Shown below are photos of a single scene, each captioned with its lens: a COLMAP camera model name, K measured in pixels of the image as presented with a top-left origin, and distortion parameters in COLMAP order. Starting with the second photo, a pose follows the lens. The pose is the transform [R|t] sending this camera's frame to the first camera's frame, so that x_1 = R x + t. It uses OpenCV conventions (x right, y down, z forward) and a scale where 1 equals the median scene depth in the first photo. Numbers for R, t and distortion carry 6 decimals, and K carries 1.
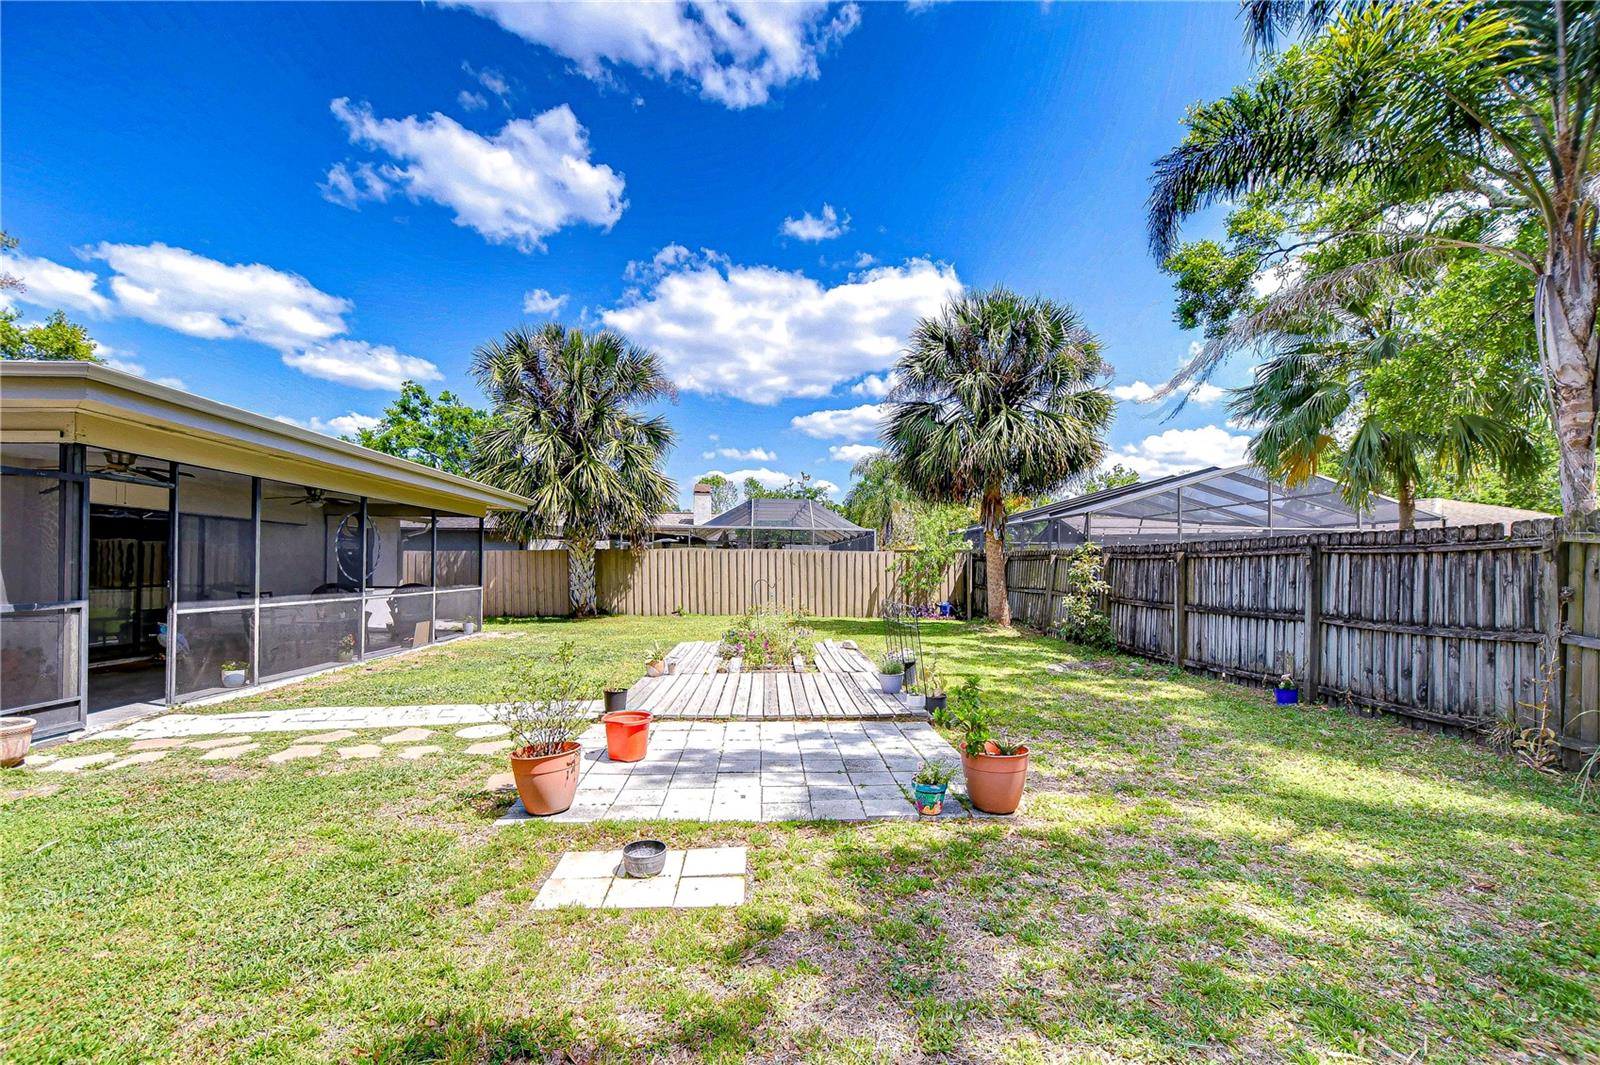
lens RADIAL K [[731.9, 0, 792.2], [0, 731.9, 586.2], [0, 0, 1]] dist [0.005363, -0.001506]
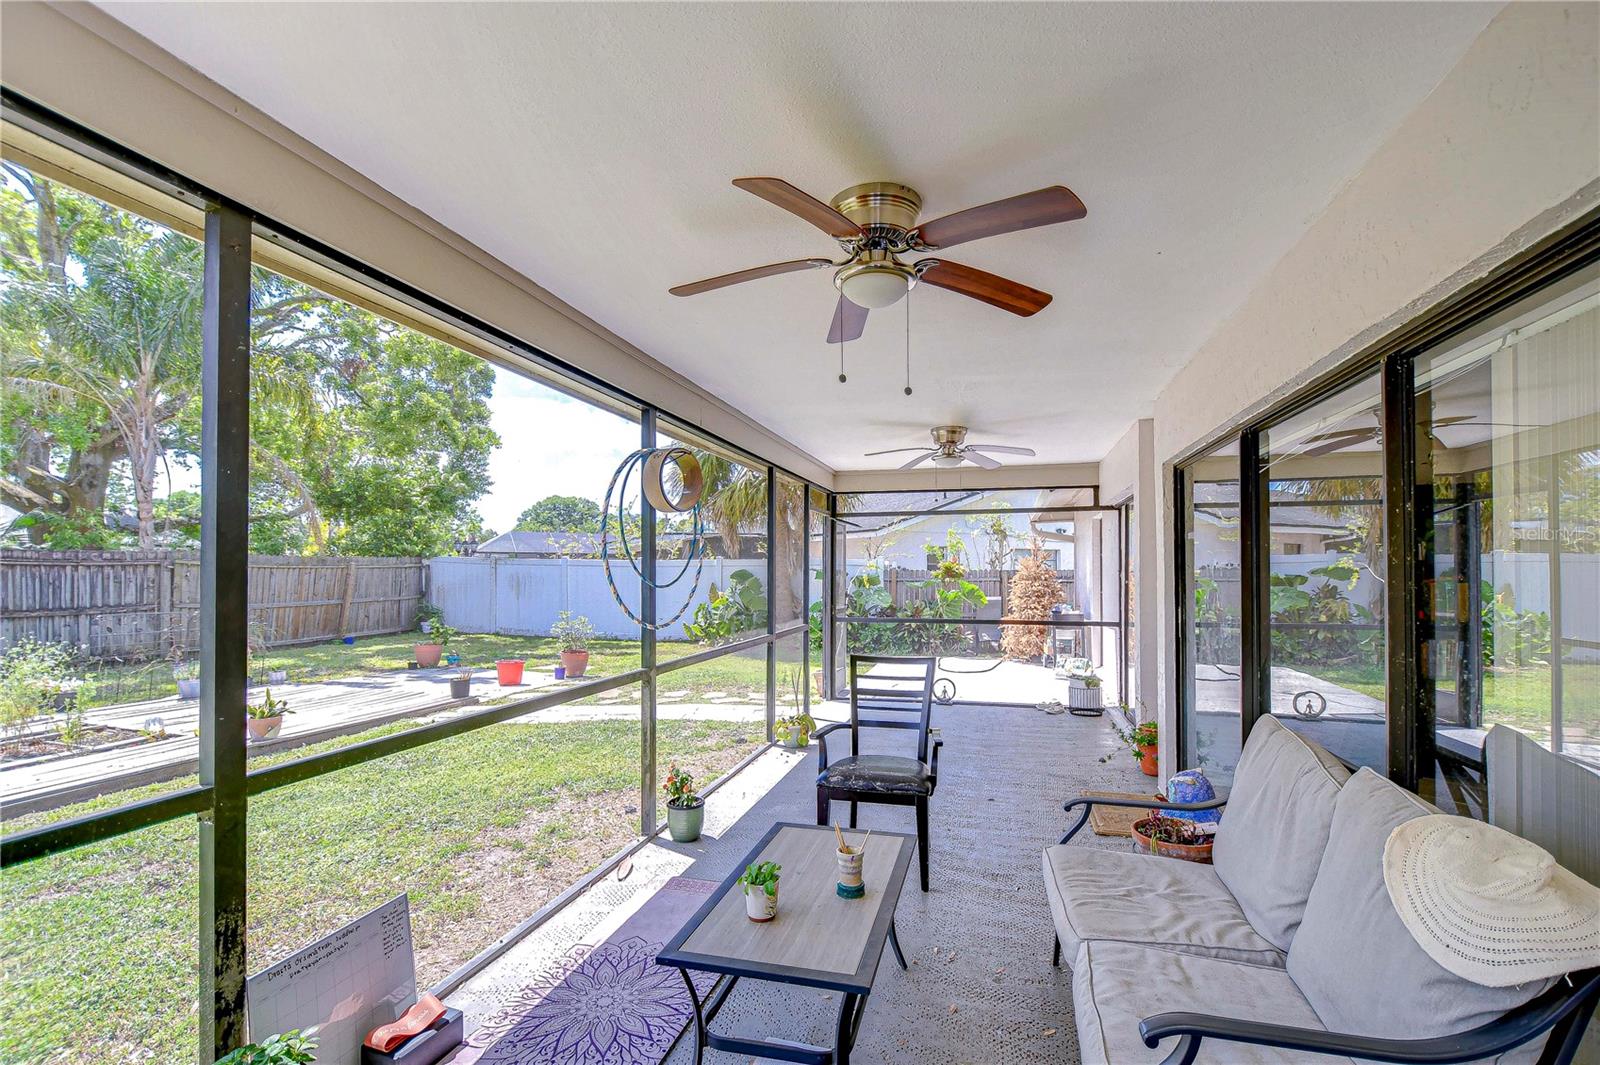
lens RADIAL K [[704.4, 0, 808.2], [0, 704.4, 570.2], [0, 0, 1]] dist [0.003924, -0.004131]
pose [[-0.956502, -0.004959, 0.291685, -0.817621], [0.002151, 0.999708, 0.024048, -0.047451], [-0.291719, 0.023630, -0.956212, 1.393926]]
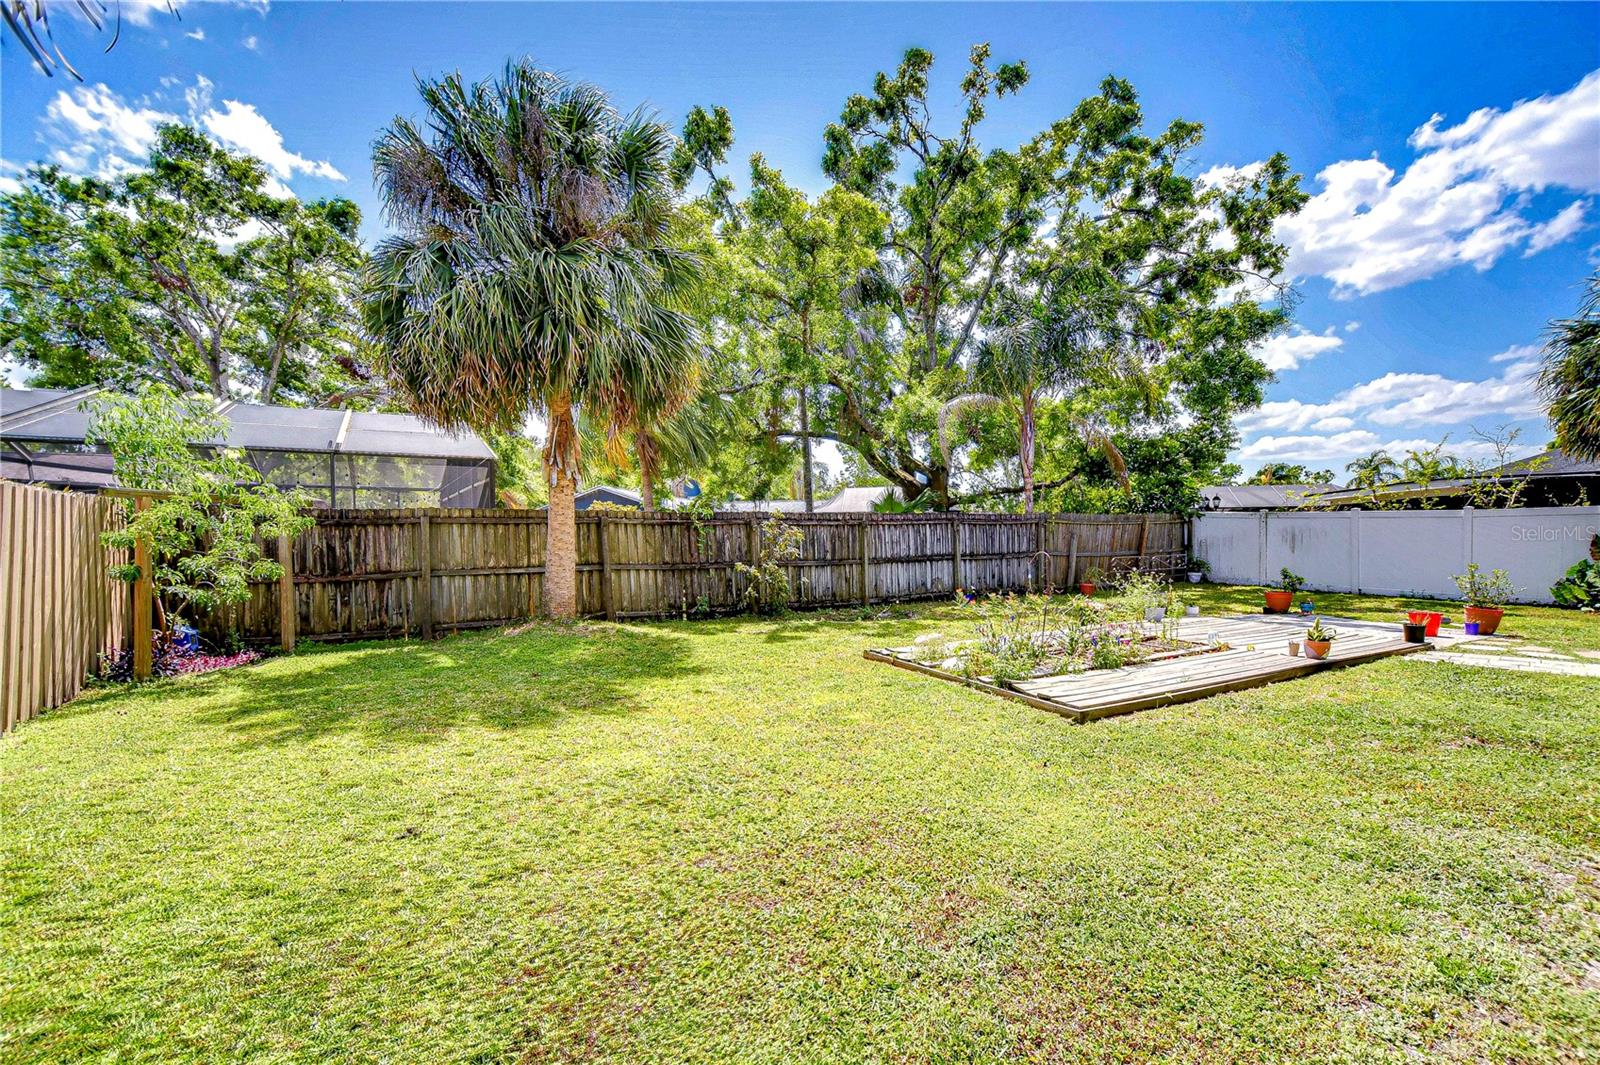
lens RADIAL K [[704.4, 0, 793.8], [0, 704.4, 541.6], [0, 0, 1]] dist [0.003924, -0.004131]
pose [[-0.451671, -0.011182, 0.892115, -0.600695], [0.032327, 0.999060, 0.028889, -0.051559], [-0.891599, 0.041888, -0.450884, 1.799078]]
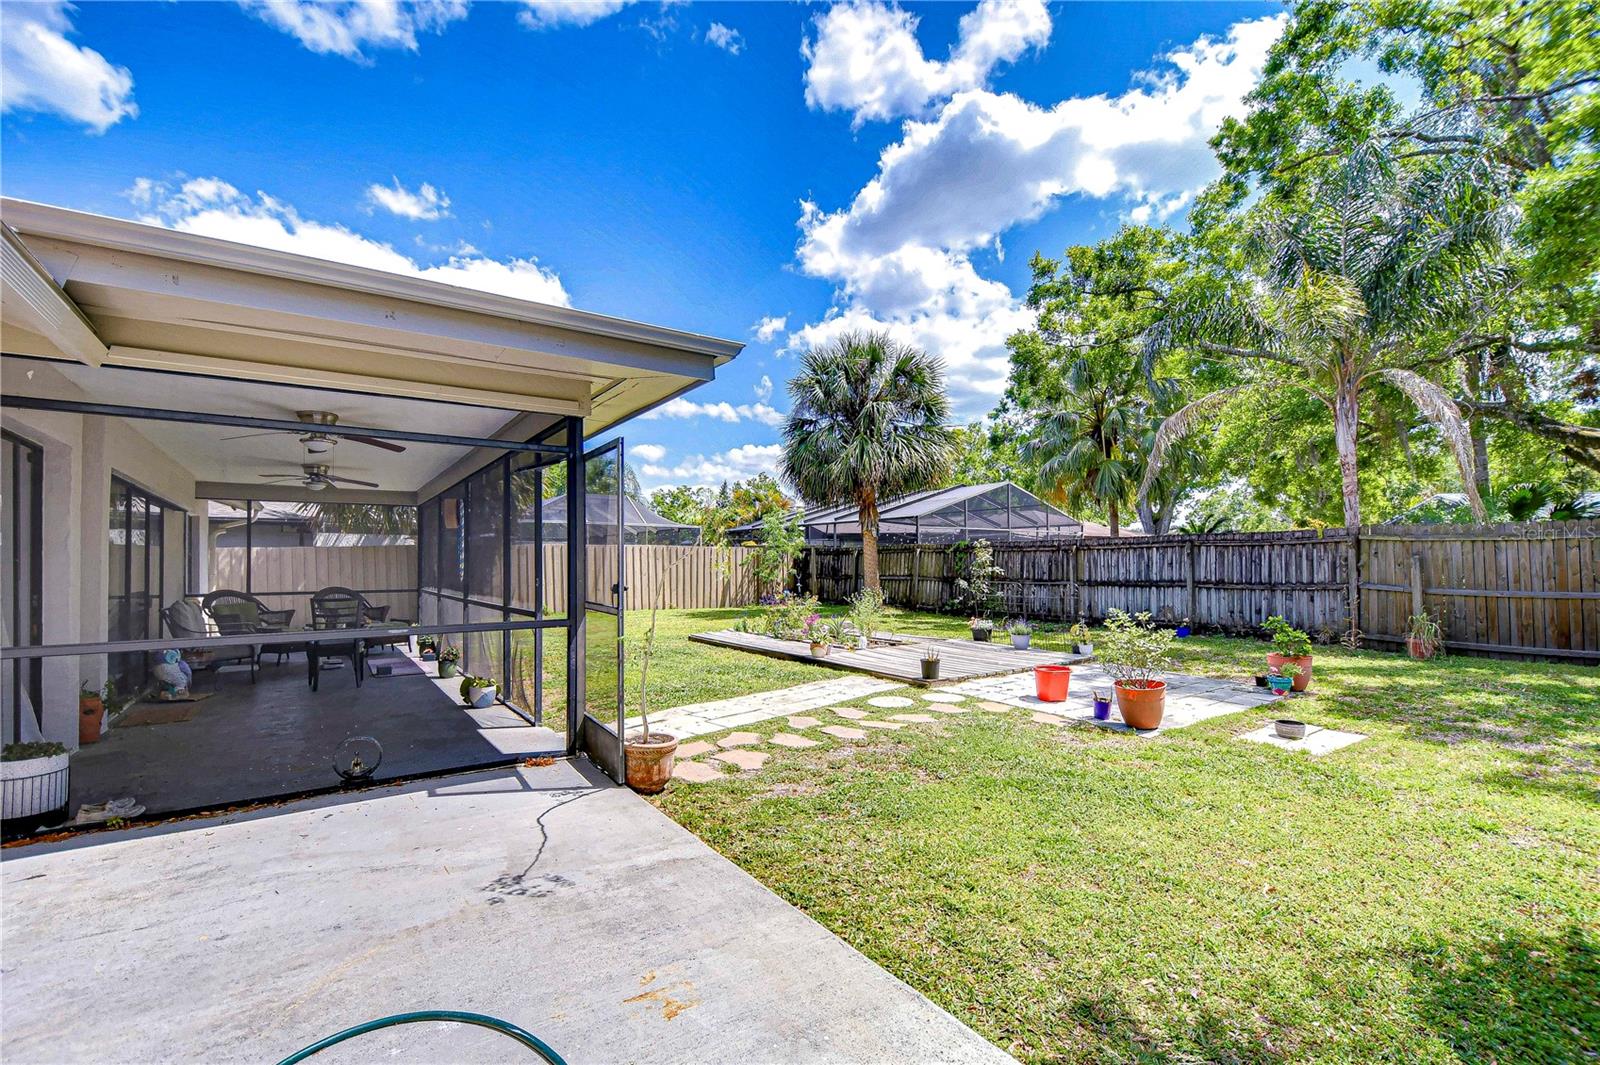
lens RADIAL K [[704.4, 0, 796.1], [0, 704.4, 546.4], [0, 0, 1]] dist [0.003924, -0.004131]
pose [[0.843987, -0.001682, 0.536360, -0.761844], [0.029337, 0.998643, -0.043031, 0.000197], [-0.535560, 0.052053, 0.842891, 0.090993]]
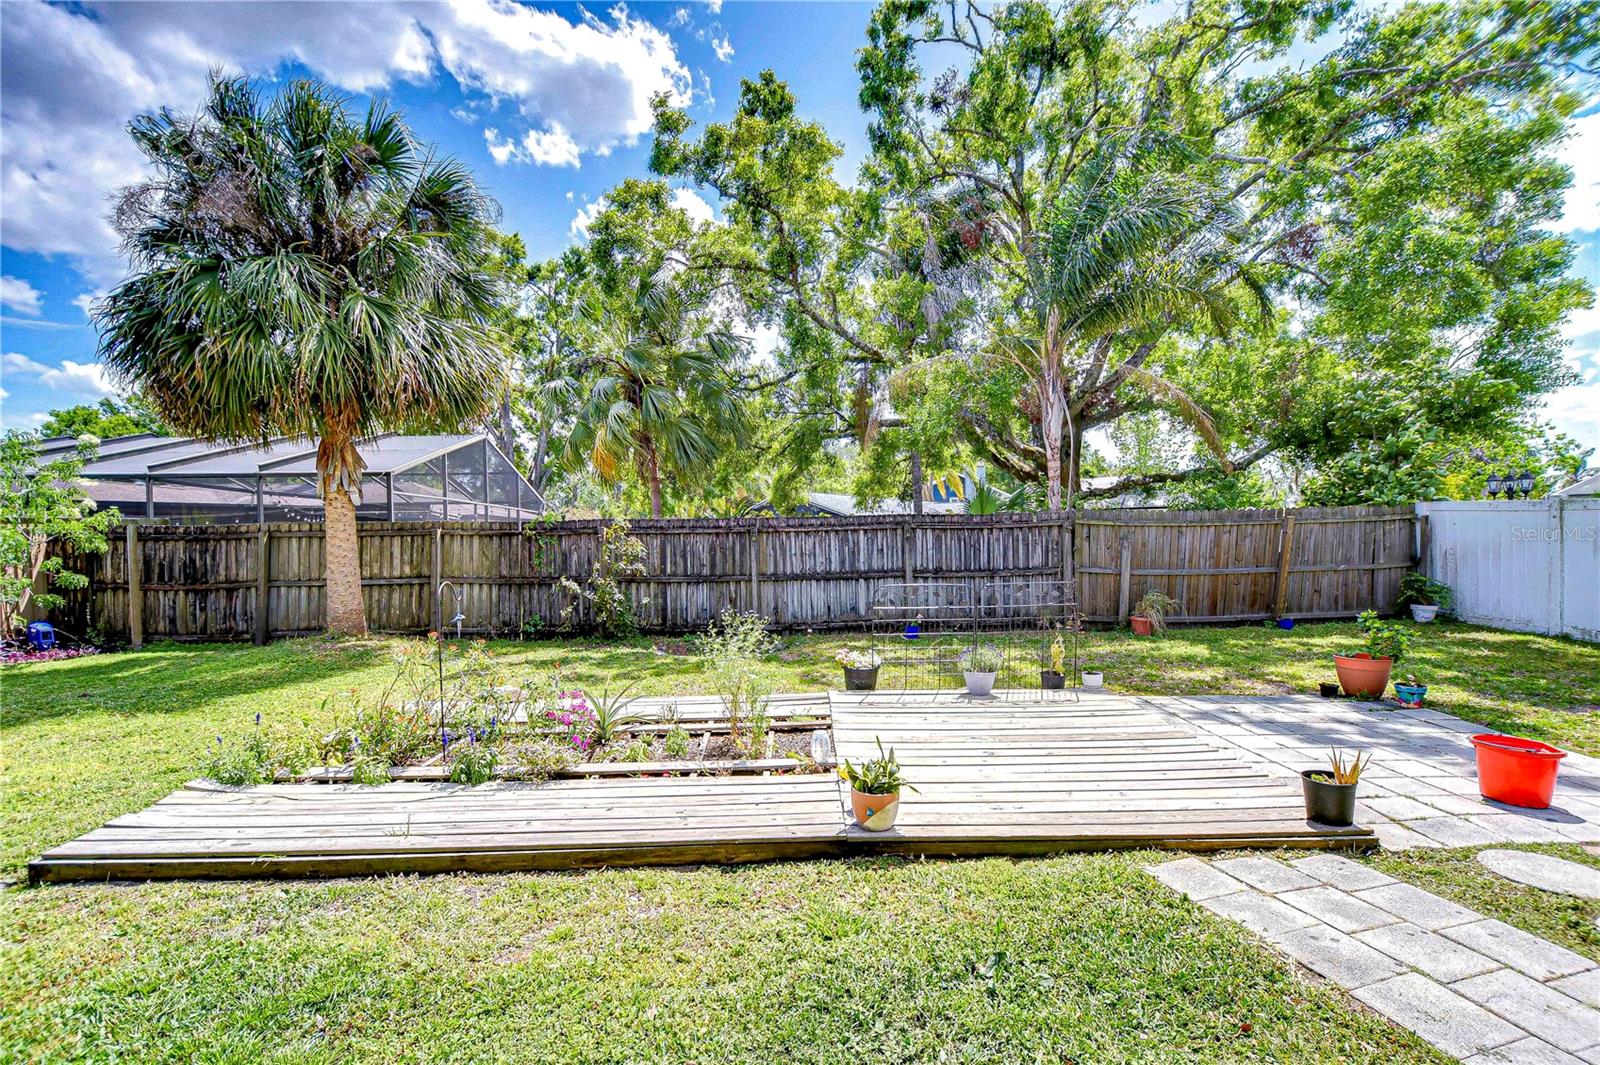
lens RADIAL K [[704.4, 0, 803.0], [0, 704.4, 541.6], [0, 0, 1]] dist [0.003924, -0.004131]
pose [[0.012710, -0.012817, 0.999837, -0.537126], [0.043518, 0.998978, 0.012253, -0.036234], [-0.998972, 0.043355, 0.013254, 0.965382]]
